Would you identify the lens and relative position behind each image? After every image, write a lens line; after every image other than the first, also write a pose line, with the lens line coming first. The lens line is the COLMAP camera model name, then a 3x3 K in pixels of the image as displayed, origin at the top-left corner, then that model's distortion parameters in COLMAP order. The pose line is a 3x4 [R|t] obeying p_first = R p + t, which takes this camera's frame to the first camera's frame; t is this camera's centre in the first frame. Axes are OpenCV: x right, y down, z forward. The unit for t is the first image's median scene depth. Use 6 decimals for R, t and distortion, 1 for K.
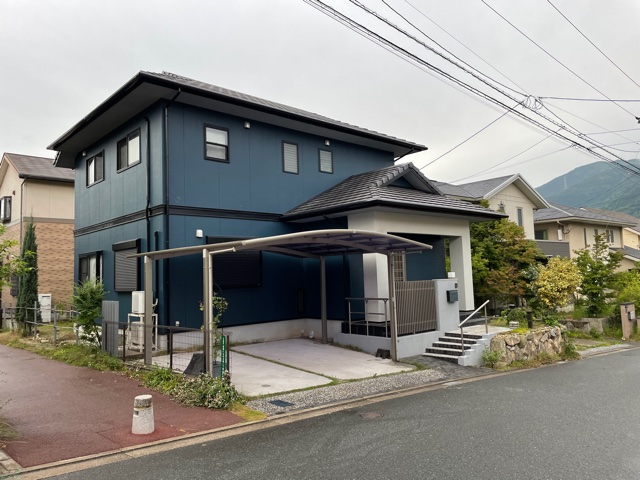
lens RADIAL K [[483.6, 0, 329.1], [0, 483.6, 238.5], [0, 0, 1]] dist [0.081551, -0.107222]
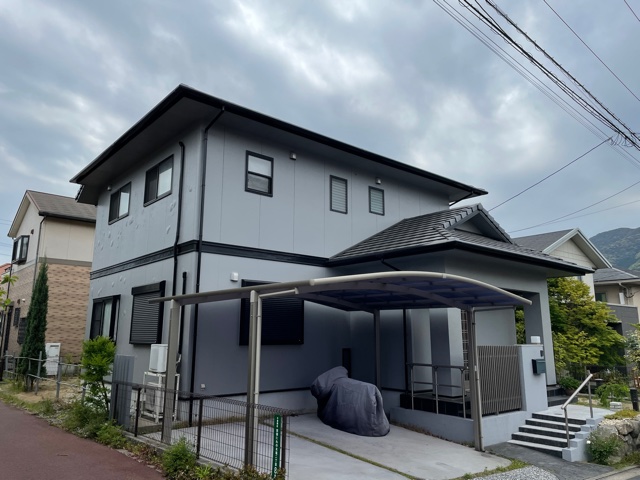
lens RADIAL K [[481.1, 0, 320.0], [0, 481.1, 240.0], [0, 0, 1]] dist [0.080887, -0.107994]
pose [[0.998351, 0.029069, -0.049501, -0.072416], [-0.034626, 0.992718, -0.115380, 0.016259], [0.045787, 0.116903, 0.992087, 0.156407]]
